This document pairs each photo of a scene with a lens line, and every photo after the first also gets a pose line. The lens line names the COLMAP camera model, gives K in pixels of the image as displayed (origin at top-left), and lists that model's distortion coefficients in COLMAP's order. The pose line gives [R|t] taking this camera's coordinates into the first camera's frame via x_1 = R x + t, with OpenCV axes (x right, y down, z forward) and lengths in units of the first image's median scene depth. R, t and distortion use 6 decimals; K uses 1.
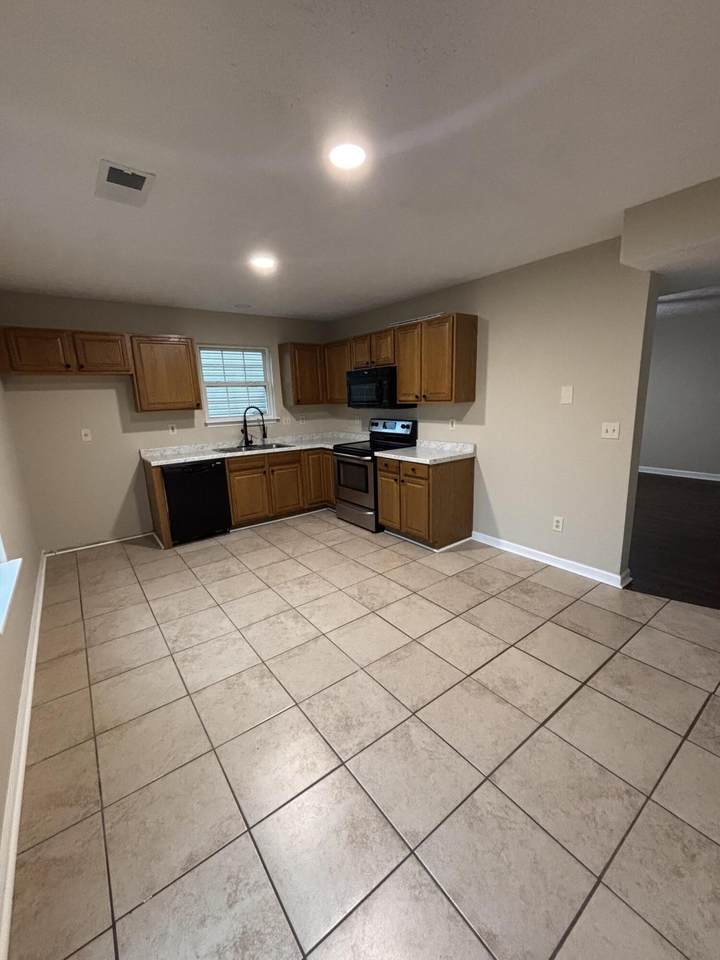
lens RADIAL K [[389.9, 0, 360.0], [0, 389.9, 480.0], [0, 0, 1]] dist [-0.001984, -0.000386]
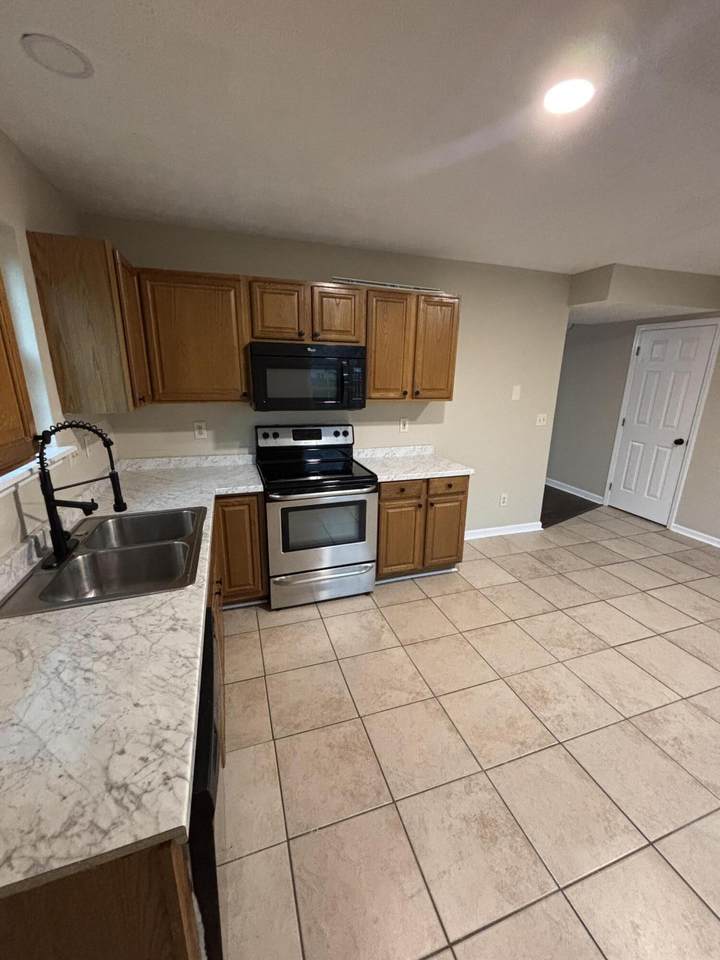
lens RADIAL K [[389.9, 0, 360.0], [0, 389.9, 480.0], [0, 0, 1]] dist [-0.001984, -0.000386]
pose [[0.307458, -0.216357, 0.926639, -0.641696], [0.175009, 0.970054, 0.168426, -0.200635], [-0.935330, 0.110386, 0.336115, 0.884358]]
